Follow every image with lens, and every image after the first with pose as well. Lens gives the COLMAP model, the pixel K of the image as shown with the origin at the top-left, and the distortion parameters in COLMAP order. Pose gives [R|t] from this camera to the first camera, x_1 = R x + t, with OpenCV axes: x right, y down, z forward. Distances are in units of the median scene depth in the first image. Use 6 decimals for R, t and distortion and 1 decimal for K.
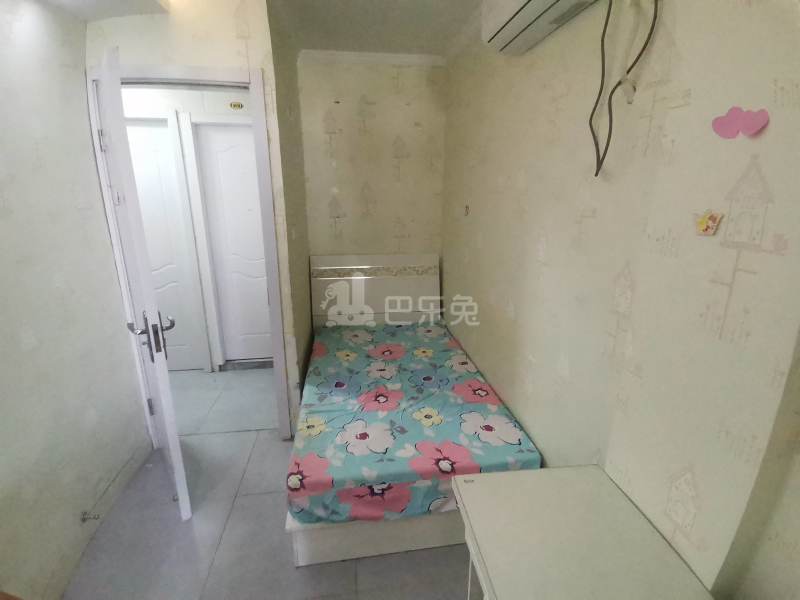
lens RADIAL K [[396.3, 0, 404.1], [0, 396.3, 300.7], [0, 0, 1]] dist [0.002638, 0.000202]
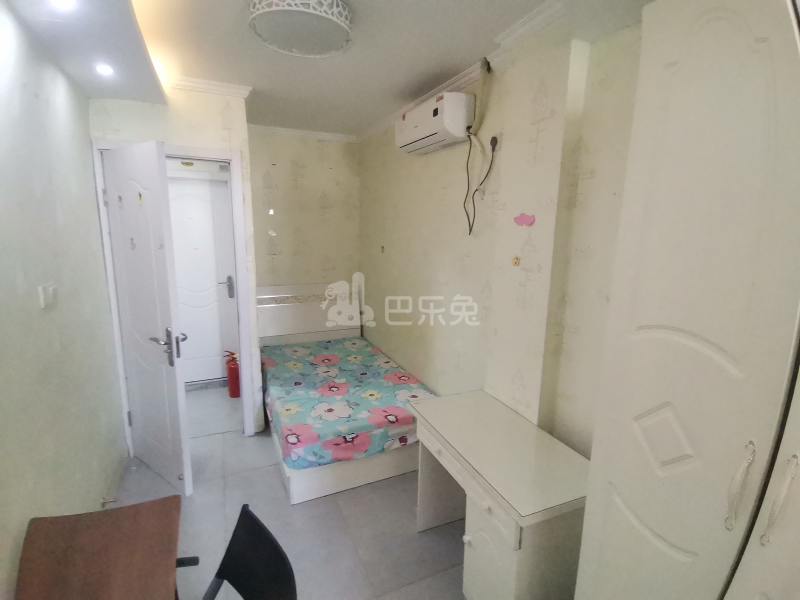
lens RADIAL K [[396.3, 0, 404.1], [0, 396.3, 300.7], [0, 0, 1]] dist [0.002638, 0.000202]
pose [[0.959441, -0.038927, 0.279207, -0.215029], [0.061573, 0.995444, -0.072799, 0.069425], [-0.275101, 0.087038, 0.957467, -0.422286]]
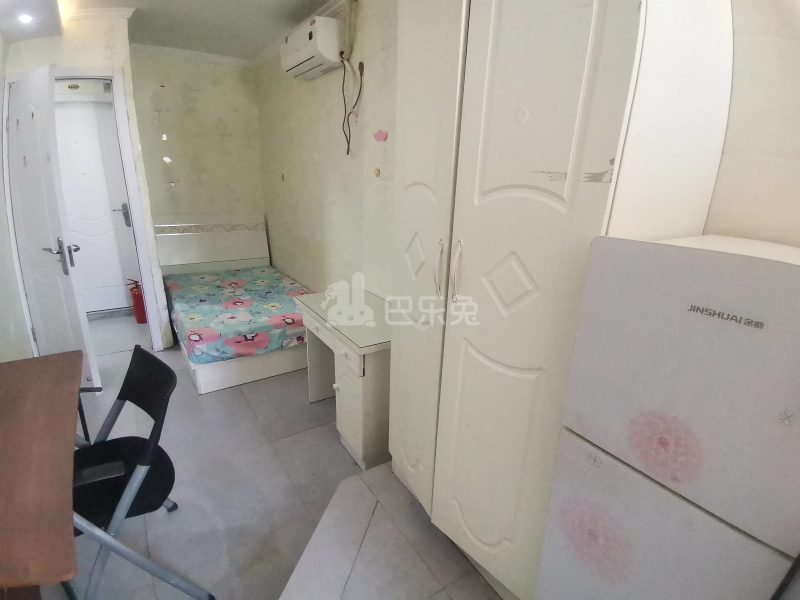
lens RADIAL K [[395.0, 0, 406.0], [0, 395.0, 303.2], [0, 0, 1]] dist [0.027924, -0.031149]
pose [[0.896398, -0.109531, 0.429503, -0.146517], [0.090519, 0.993803, 0.064519, 0.231566], [-0.433908, -0.018957, 0.900758, -0.669797]]
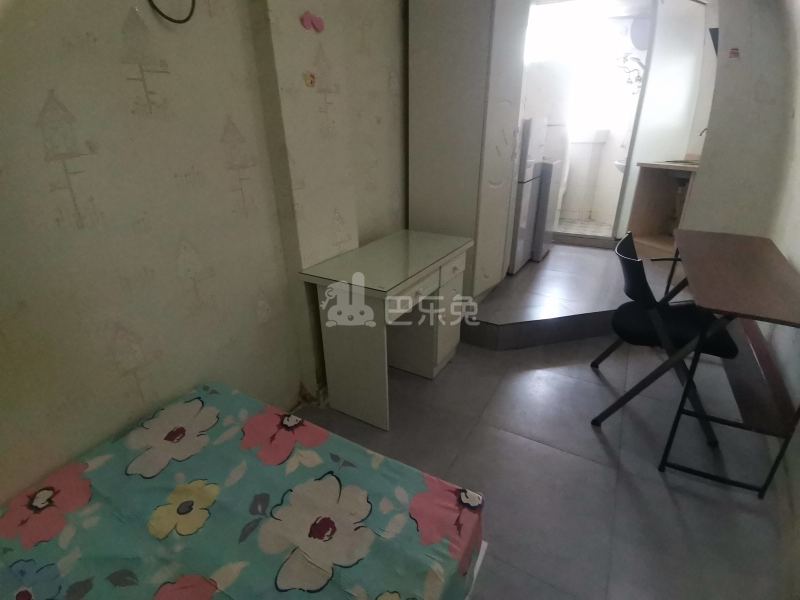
lens RADIAL K [[395.0, 0, 406.0], [0, 395.0, 303.2], [0, 0, 1]] dist [0.027924, -0.031149]
pose [[-0.797634, -0.239204, 0.553680, -0.378491], [0.167290, 0.794234, 0.584129, -0.155414], [-0.579477, 0.558546, -0.593491, 1.016437]]
